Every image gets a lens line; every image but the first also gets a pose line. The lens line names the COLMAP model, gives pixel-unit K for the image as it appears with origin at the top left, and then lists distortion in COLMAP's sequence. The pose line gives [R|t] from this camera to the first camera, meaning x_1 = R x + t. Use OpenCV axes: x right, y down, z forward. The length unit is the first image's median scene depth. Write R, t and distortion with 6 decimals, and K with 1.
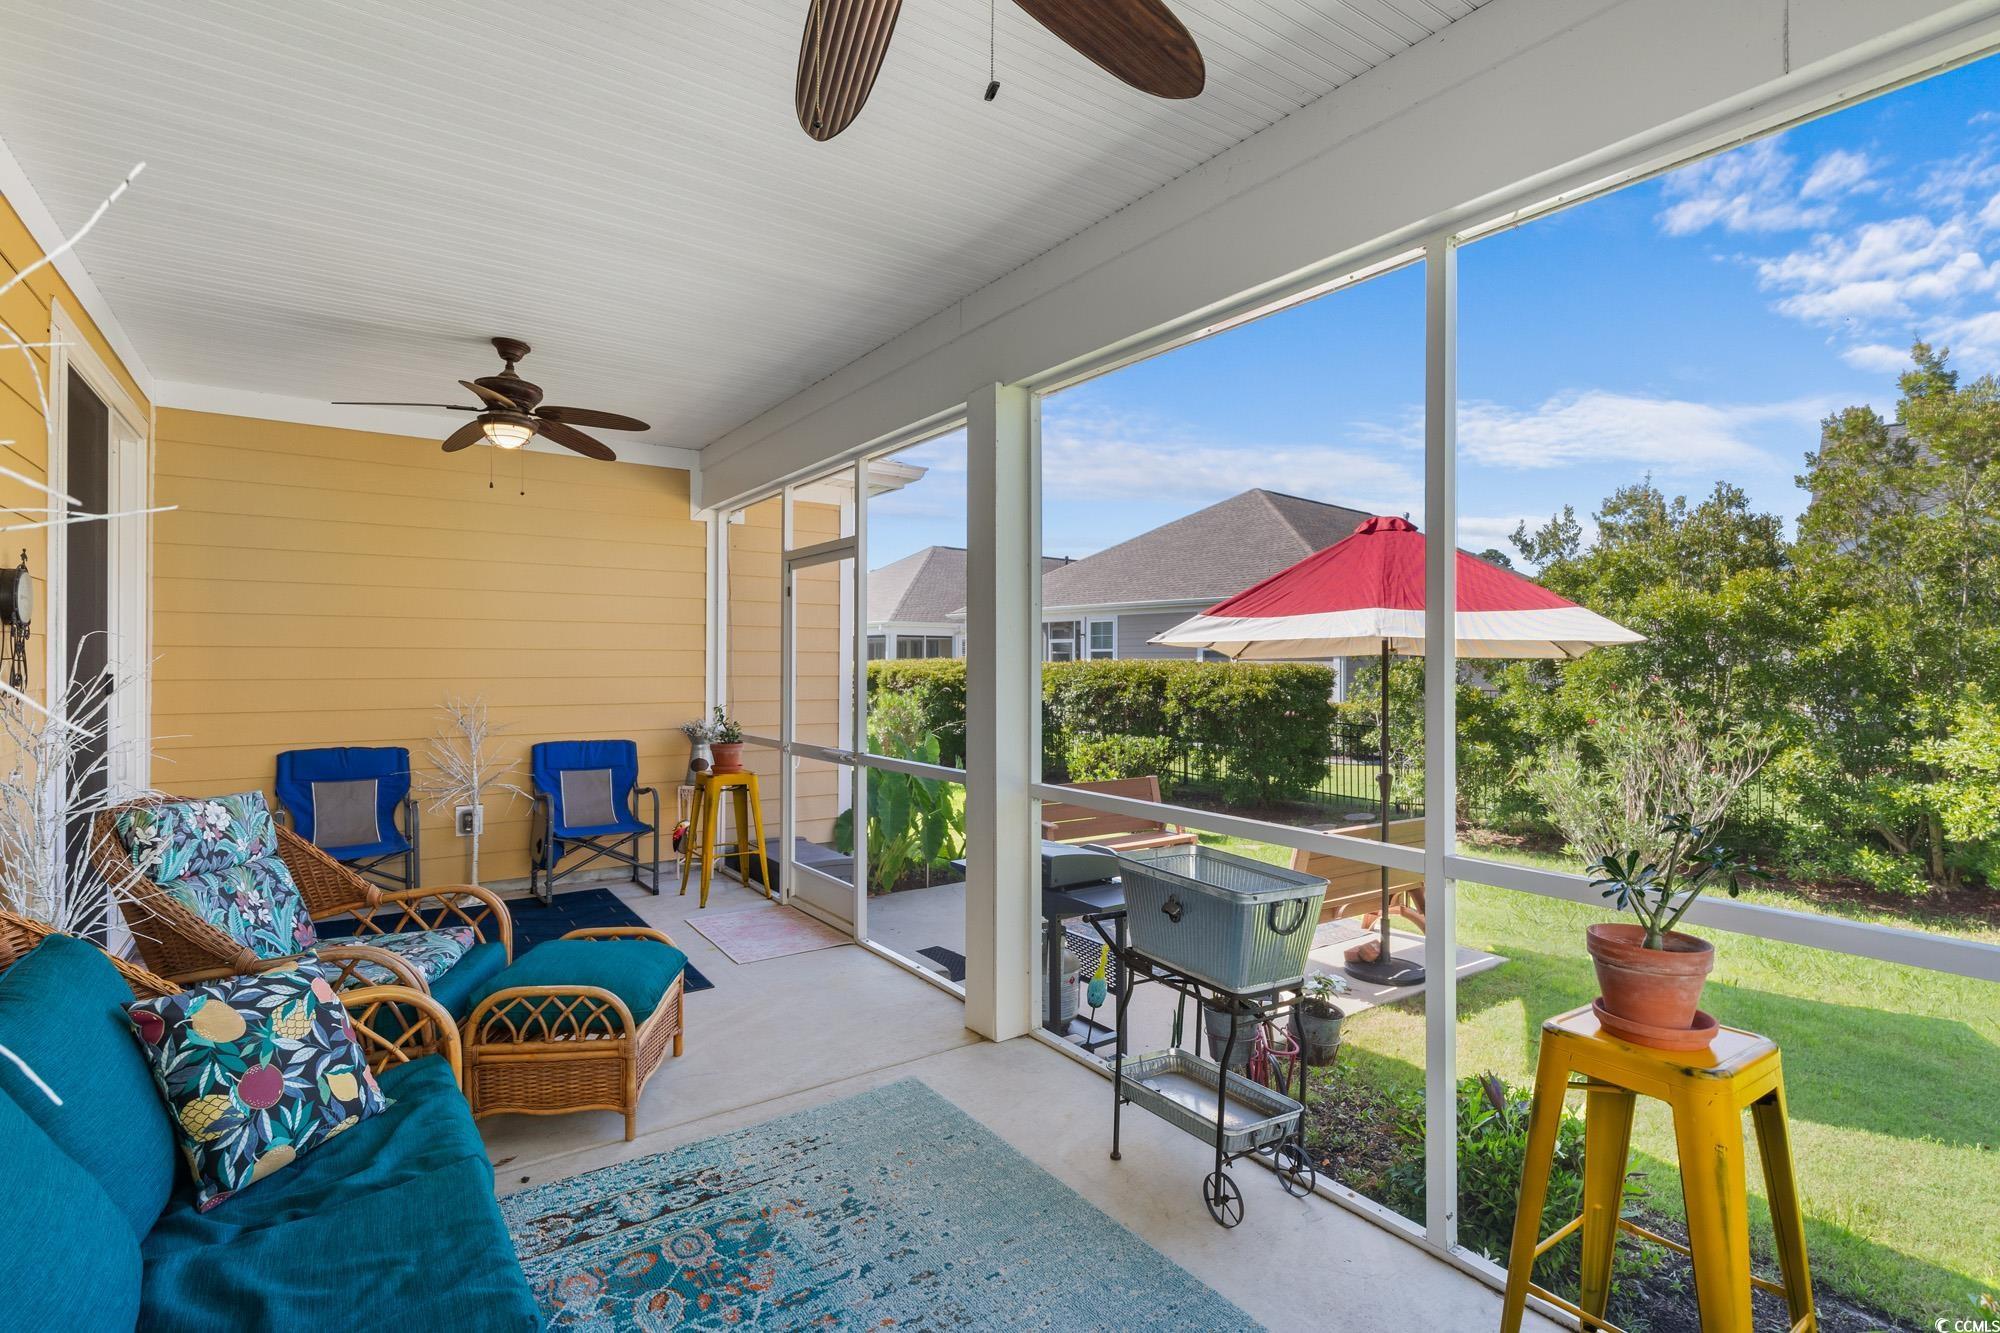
lens RADIAL K [[944.5, 0, 1000.0], [0, 944.5, 666.5], [0, 0, 1]] dist [0.000994, 0.000135]
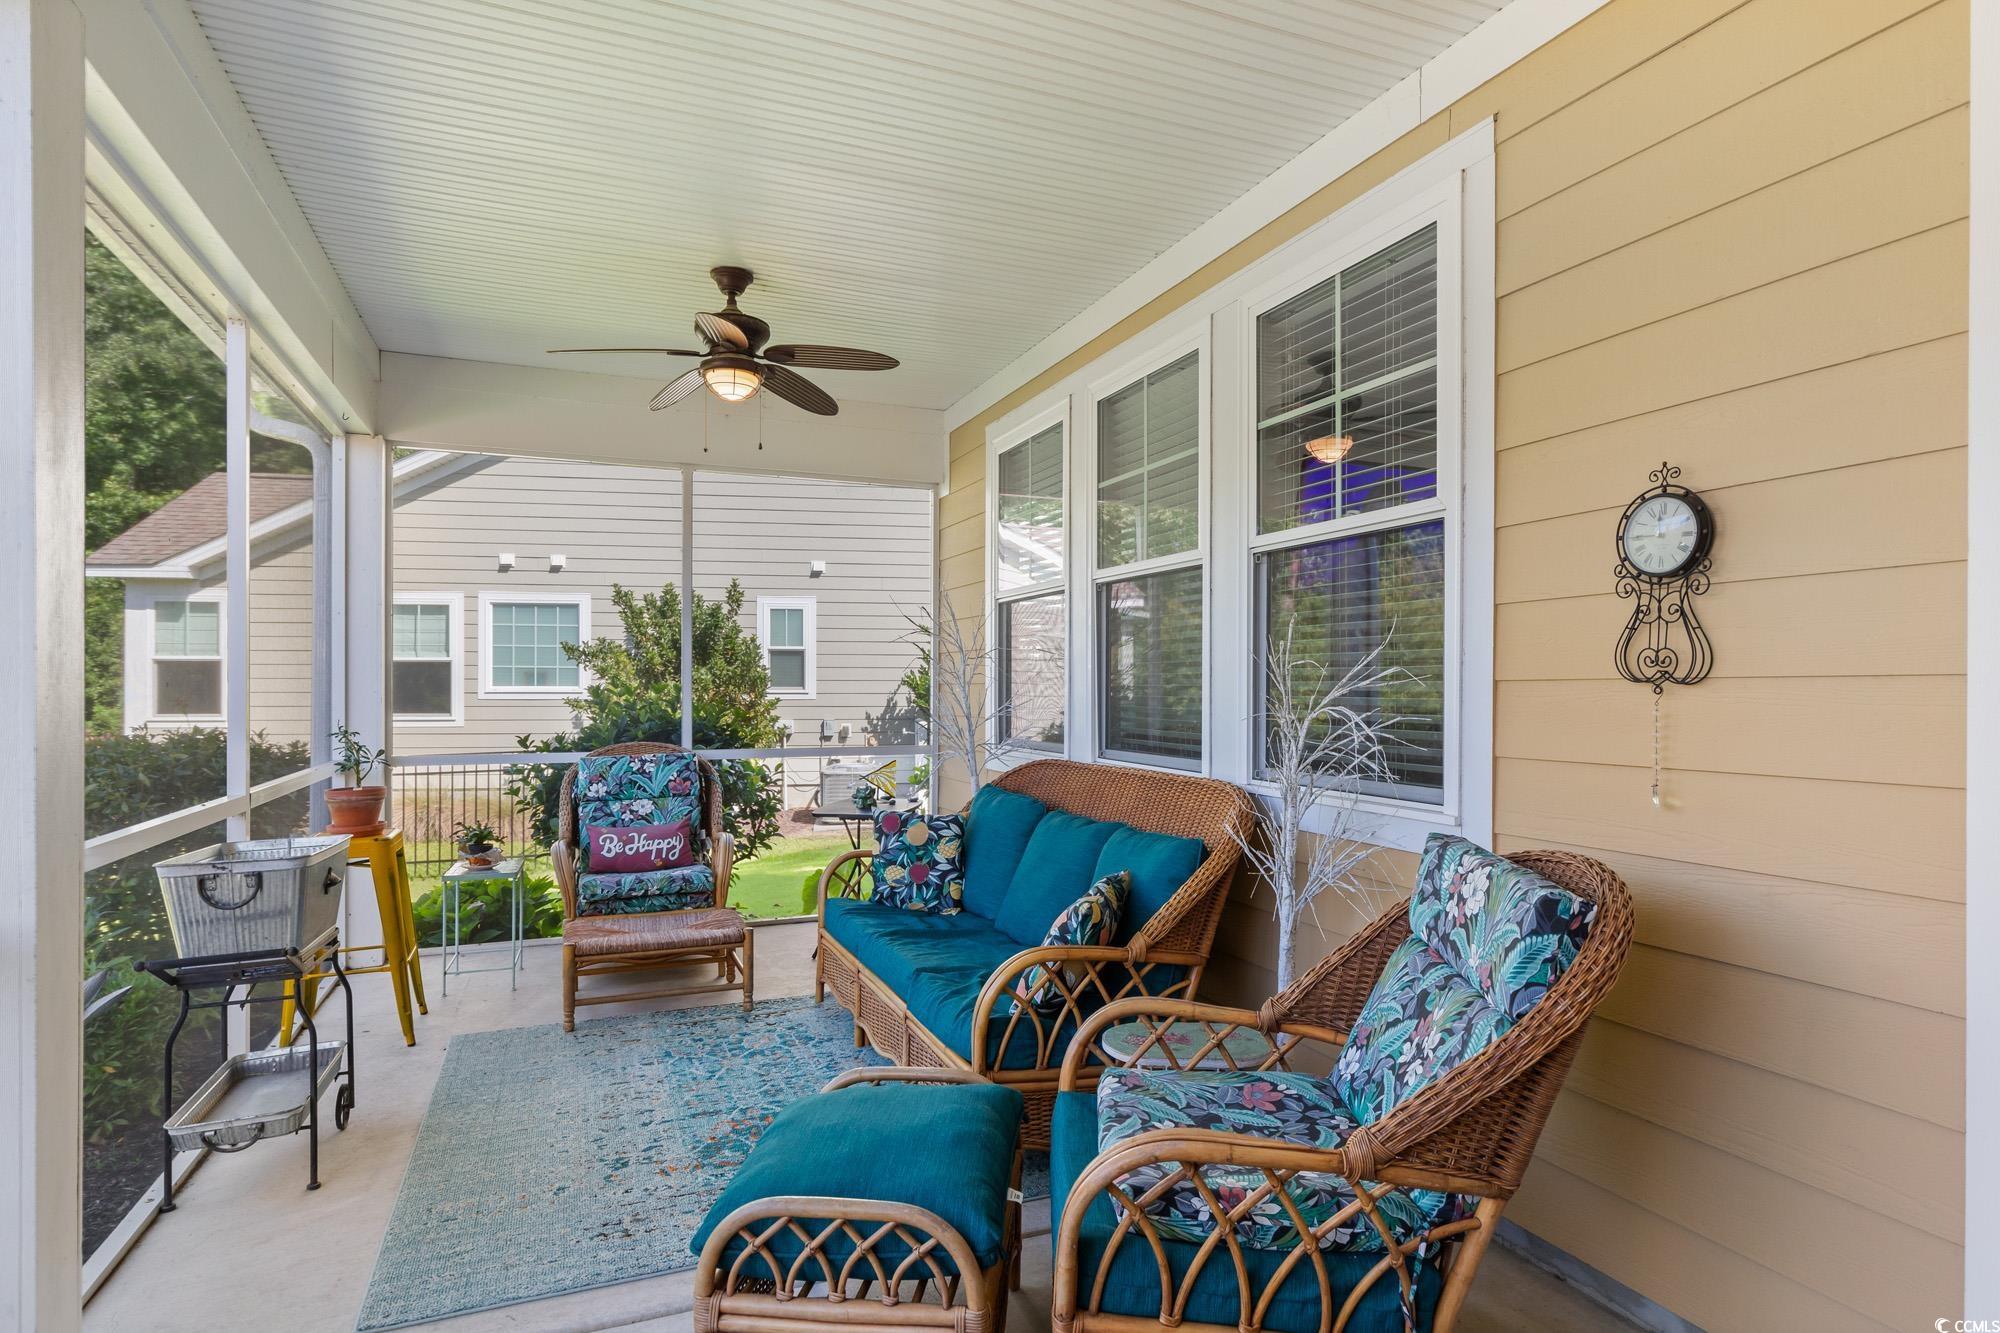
lens RADIAL K [[1024.9, 0, 1000.0], [0, 1024.9, 666.5], [0, 0, 1]] dist [-0.001287, -0.000465]
pose [[-0.975390, -0.000580, 0.220484, -0.716670], [-0.003654, 0.999902, -0.013537, 0.031057], [-0.220454, -0.014010, -0.975297, 1.770940]]
